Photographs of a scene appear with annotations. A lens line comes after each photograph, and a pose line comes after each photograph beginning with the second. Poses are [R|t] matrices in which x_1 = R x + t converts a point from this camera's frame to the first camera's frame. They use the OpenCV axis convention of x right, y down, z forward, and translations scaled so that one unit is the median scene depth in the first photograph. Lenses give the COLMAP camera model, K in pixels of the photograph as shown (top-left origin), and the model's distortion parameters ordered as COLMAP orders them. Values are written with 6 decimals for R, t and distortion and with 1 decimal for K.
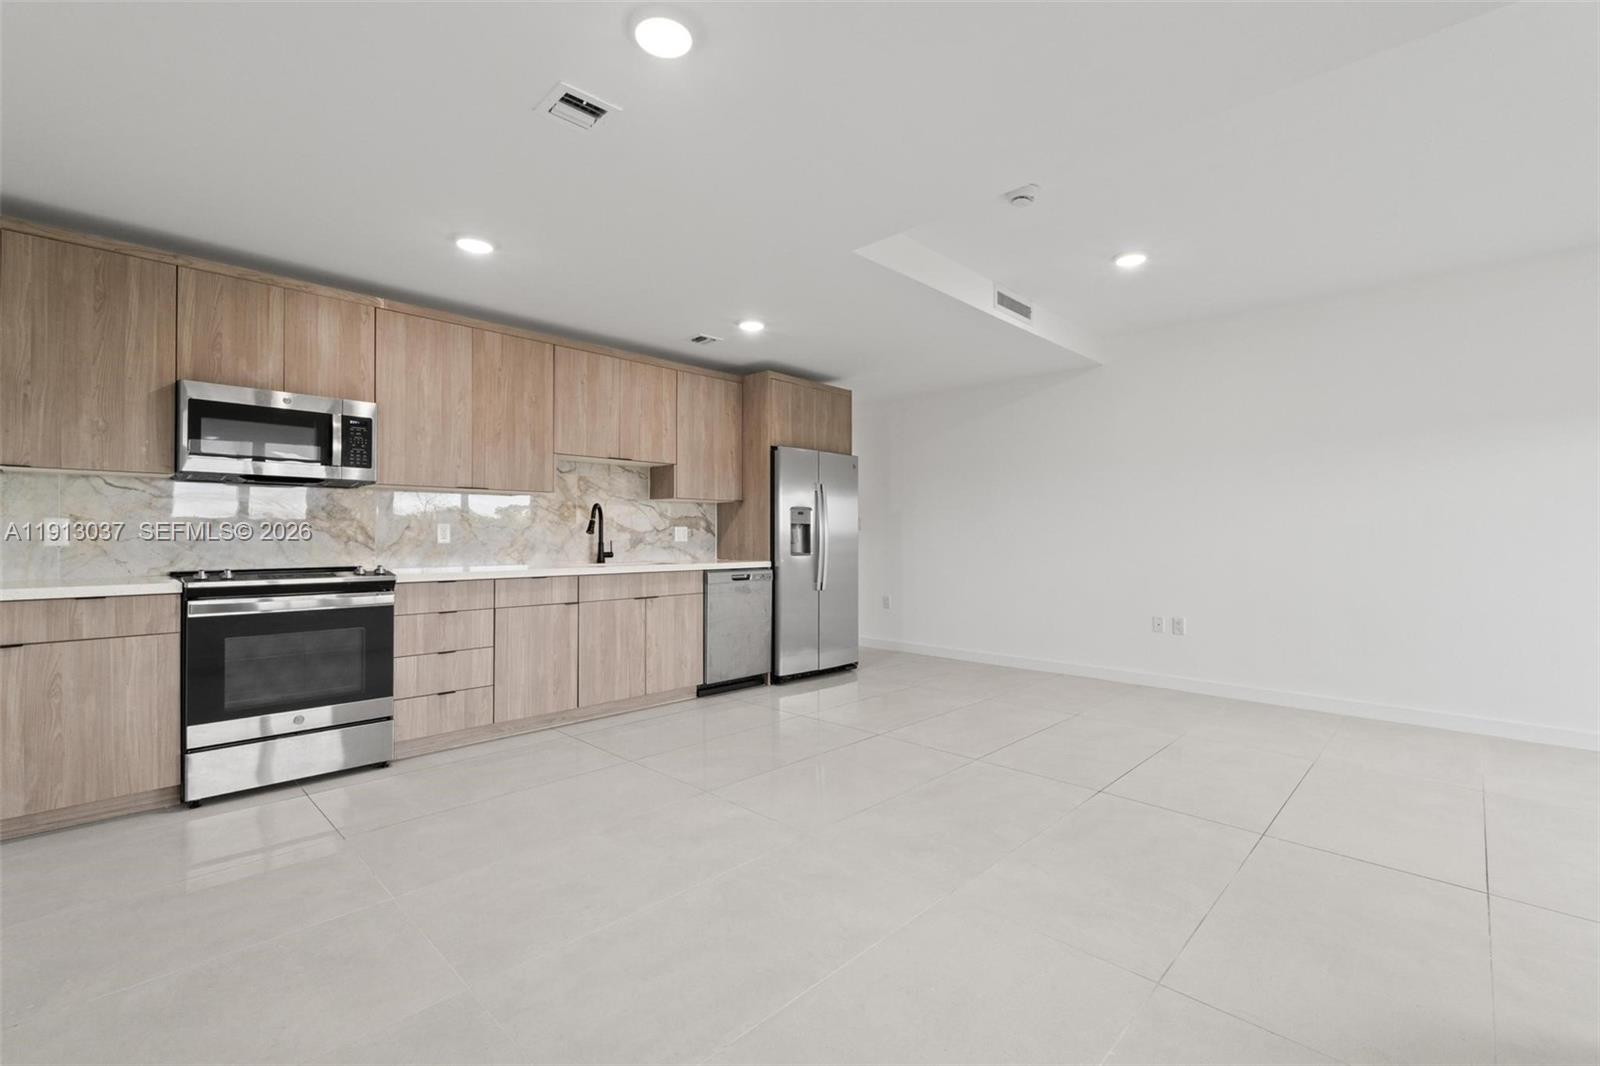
lens RADIAL K [[693.6, 0, 800.0], [0, 693.6, 533.0], [0, 0, 1]] dist [-0.000194, -0.000049]
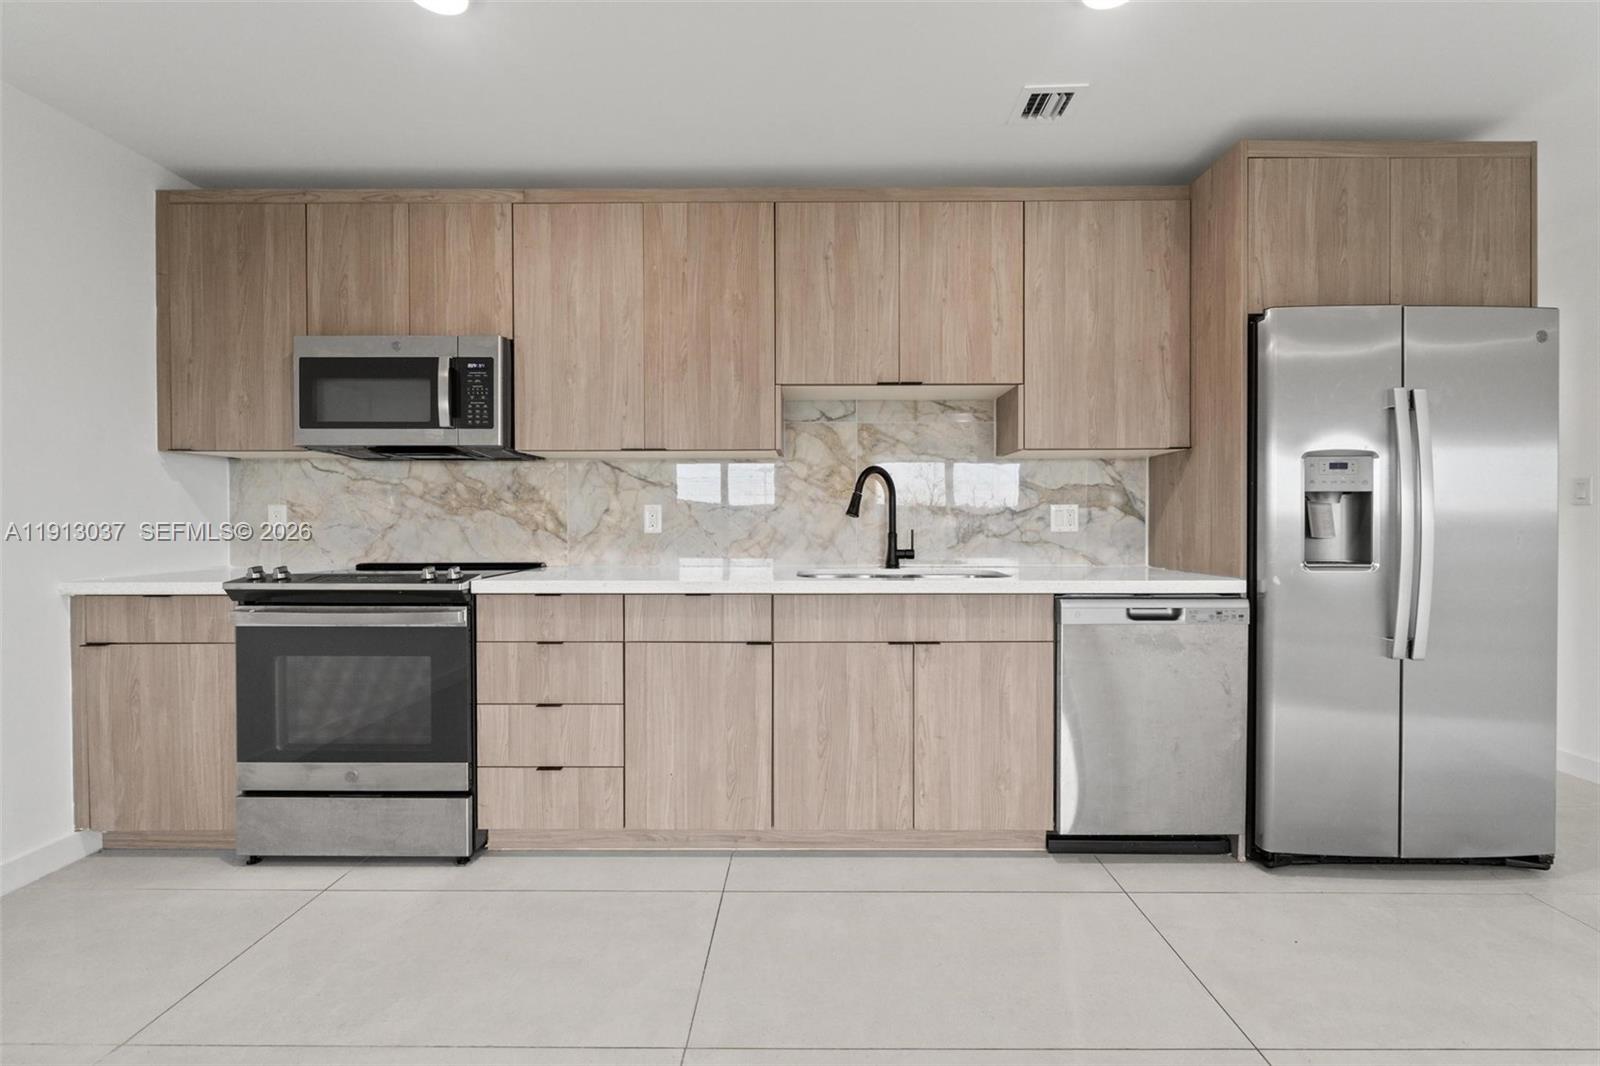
lens RADIAL K [[679.1, 0, 808.5], [0, 679.1, 526.4], [0, 0, 1]] dist [-0.002950, -0.000459]
pose [[0.694995, 0.004725, -0.718999, 0.084268], [0.005332, 0.999917, 0.011725, 0.000988], [0.718995, -0.011983, 0.694912, 0.590232]]
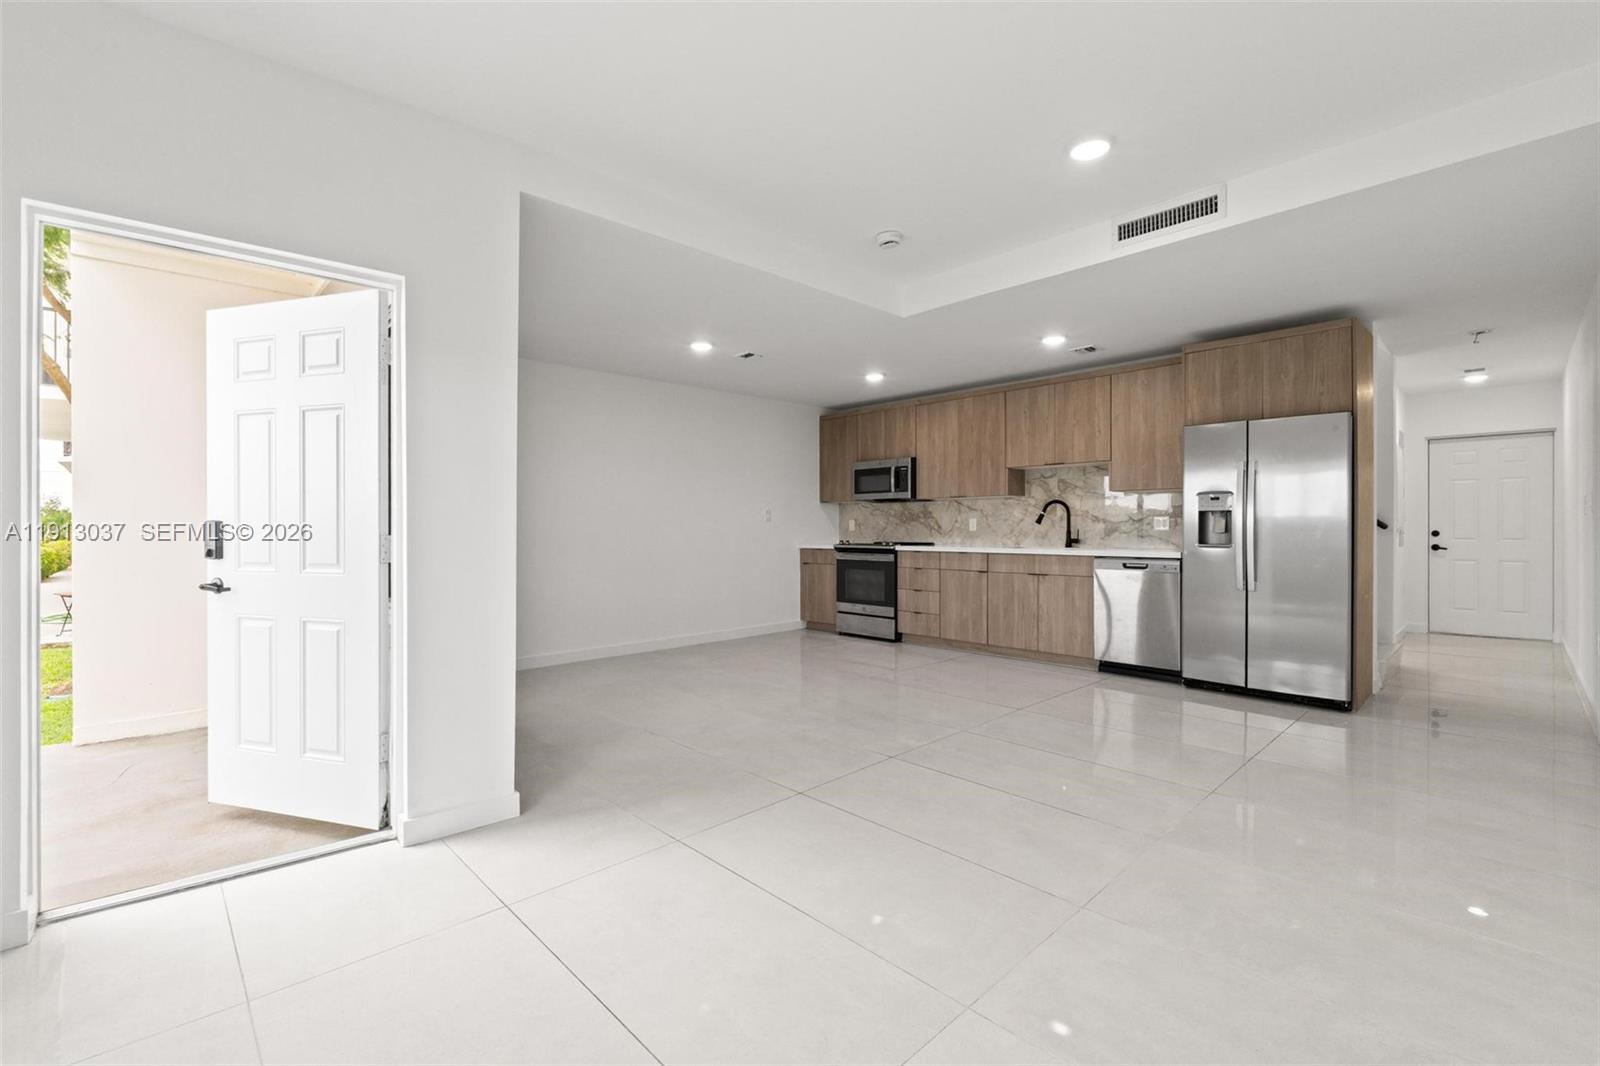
lens RADIAL K [[693.6, 0, 800.0], [0, 693.6, 533.0], [0, 0, 1]] dist [-0.000194, -0.000049]
pose [[-0.036858, 0.007289, -0.999294, 1.051388], [0.007918, 0.999944, 0.007002, 0.005317], [0.999289, -0.007654, -0.036913, 0.607285]]
